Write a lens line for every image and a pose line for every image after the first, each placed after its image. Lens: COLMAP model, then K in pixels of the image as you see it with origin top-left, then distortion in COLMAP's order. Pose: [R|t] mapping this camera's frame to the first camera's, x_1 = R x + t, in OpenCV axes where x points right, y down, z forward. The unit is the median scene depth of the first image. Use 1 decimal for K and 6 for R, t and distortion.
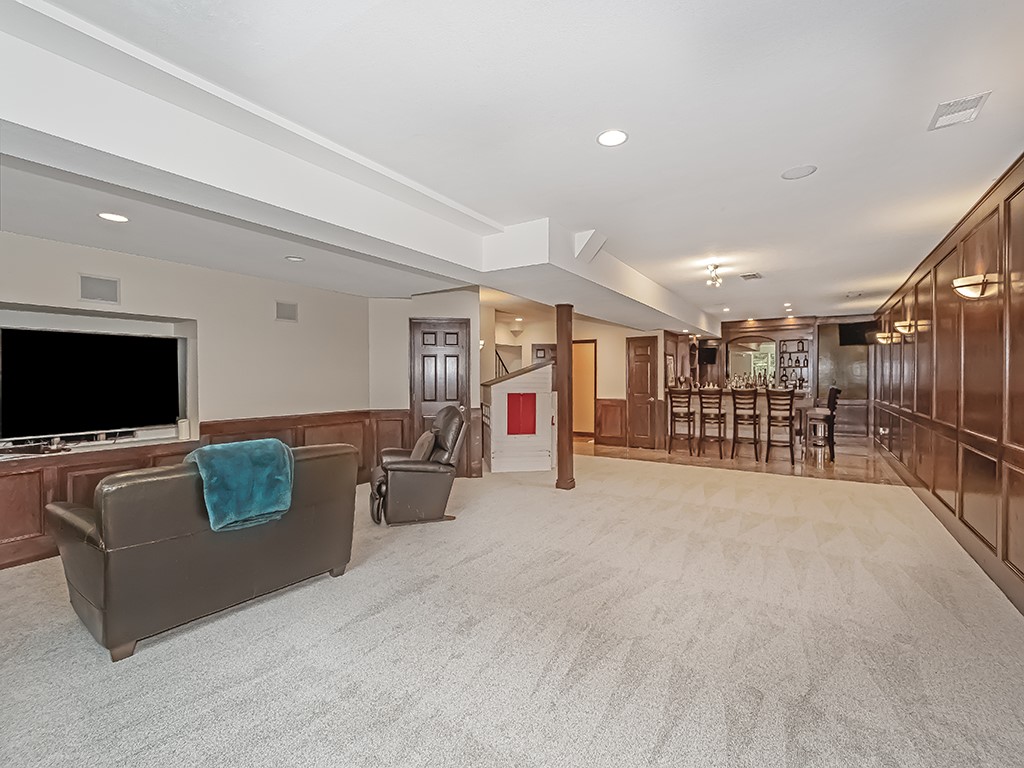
lens RADIAL K [[457.9, 0, 517.8], [0, 457.9, 382.7], [0, 0, 1]] dist [-0.000555, -0.000094]
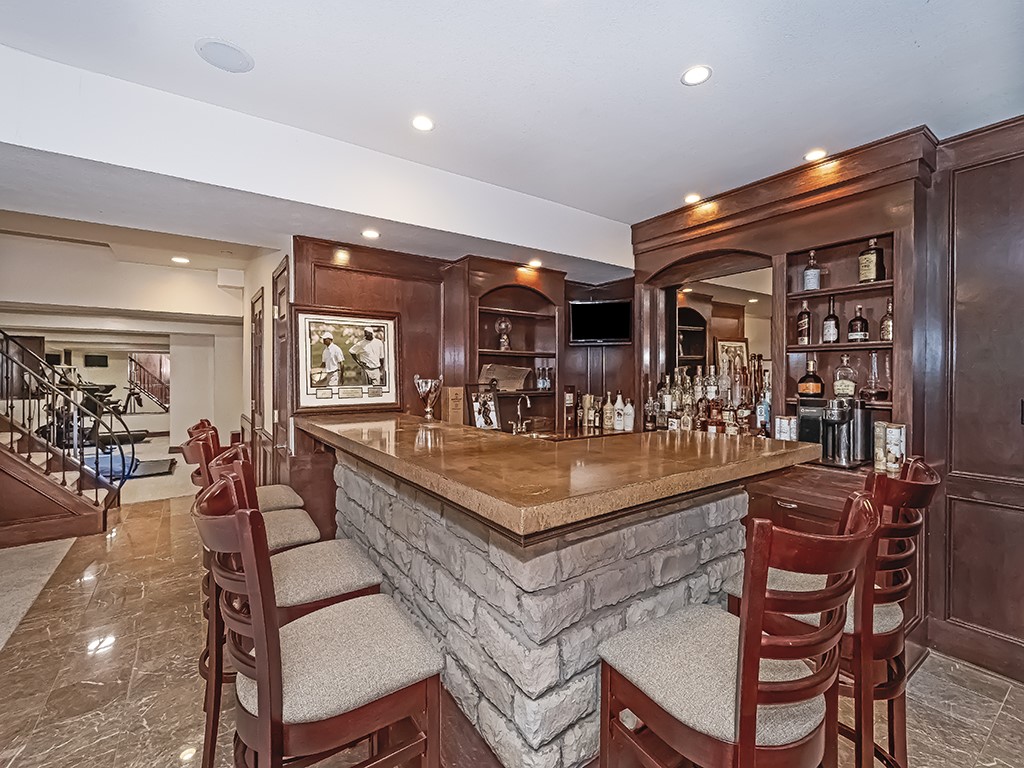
lens RADIAL K [[450.4, 0, 511.4], [0, 450.4, 374.2], [0, 0, 1]] dist [0.002268, 0.000204]
pose [[0.925970, 0.006124, -0.377548, 0.529196], [-0.008138, 0.999960, -0.003738, -0.015626], [0.377510, 0.006534, 0.925982, 0.691970]]
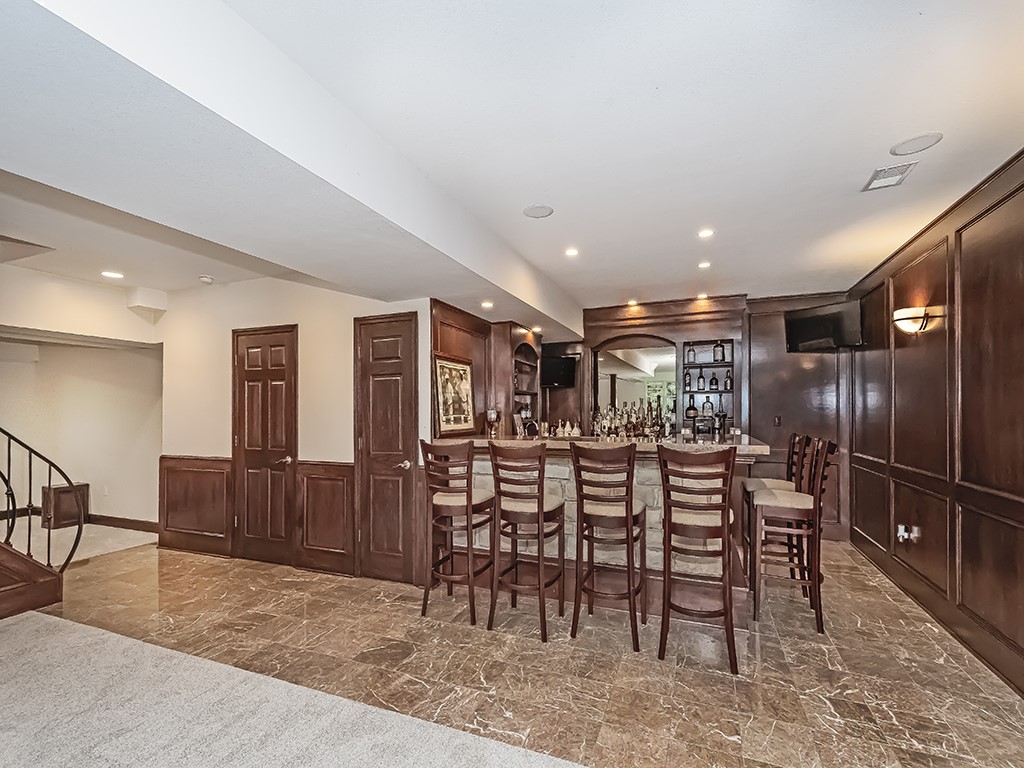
lens RADIAL K [[460.3, 0, 512.6], [0, 460.3, 407.2], [0, 0, 1]] dist [-0.000849, -0.000112]
pose [[0.983812, 0.000432, 0.179205, 0.285757], [0.003156, 0.999800, -0.019735, -0.006614], [-0.179178, 0.019981, 0.983614, 0.520124]]
